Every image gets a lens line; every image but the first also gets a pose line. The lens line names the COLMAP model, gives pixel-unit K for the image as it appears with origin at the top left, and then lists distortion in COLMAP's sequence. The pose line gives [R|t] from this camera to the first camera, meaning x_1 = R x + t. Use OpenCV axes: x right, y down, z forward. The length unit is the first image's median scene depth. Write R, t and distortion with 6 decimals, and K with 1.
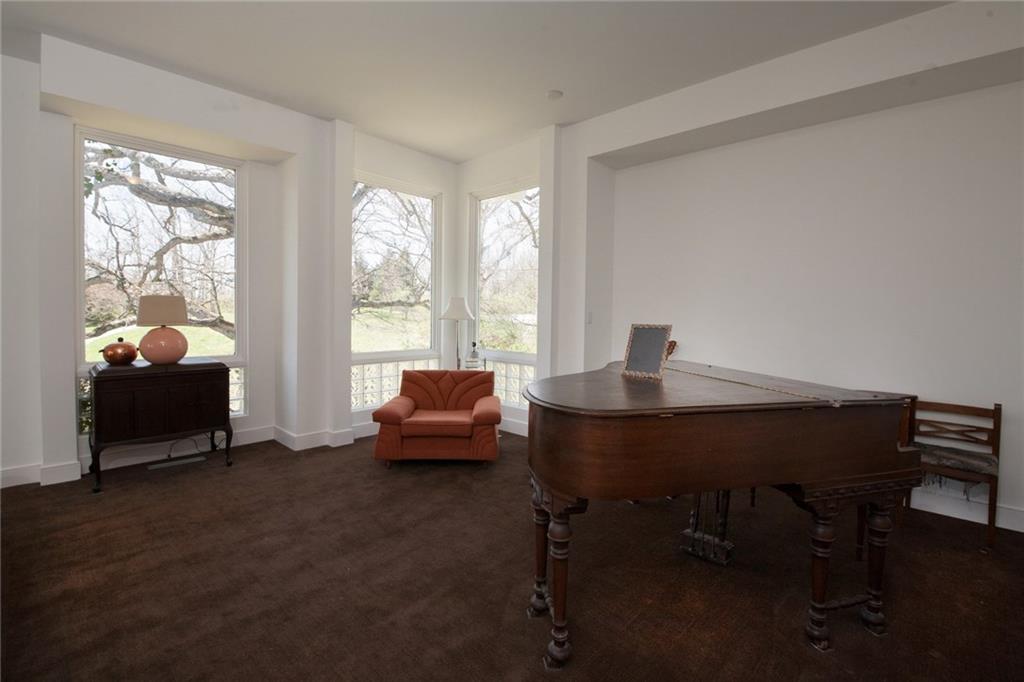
lens RADIAL K [[452.3, 0, 524.4], [0, 452.3, 331.0], [0, 0, 1]] dist [-0.014559, -0.000129]
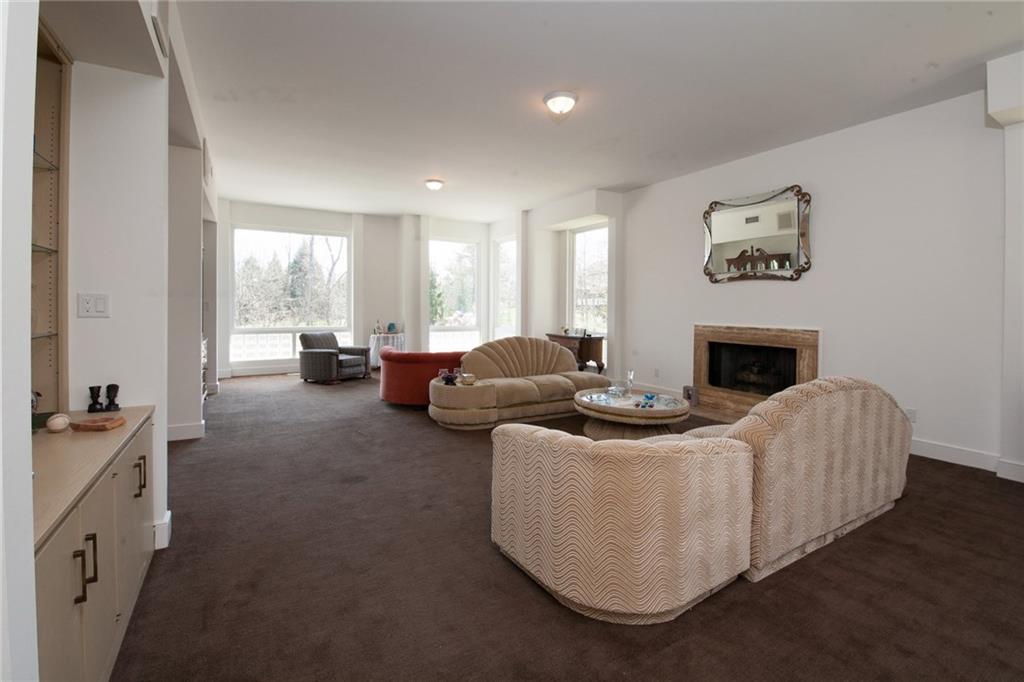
lens RADIAL K [[452.3, 0, 524.4], [0, 452.3, 331.0], [0, 0, 1]] dist [-0.014559, -0.000129]
pose [[-0.264290, 0.030643, -0.963956, 0.444473], [-0.045604, 0.997980, 0.044227, 0.002392], [0.963365, 0.055649, -0.262358, 0.294527]]
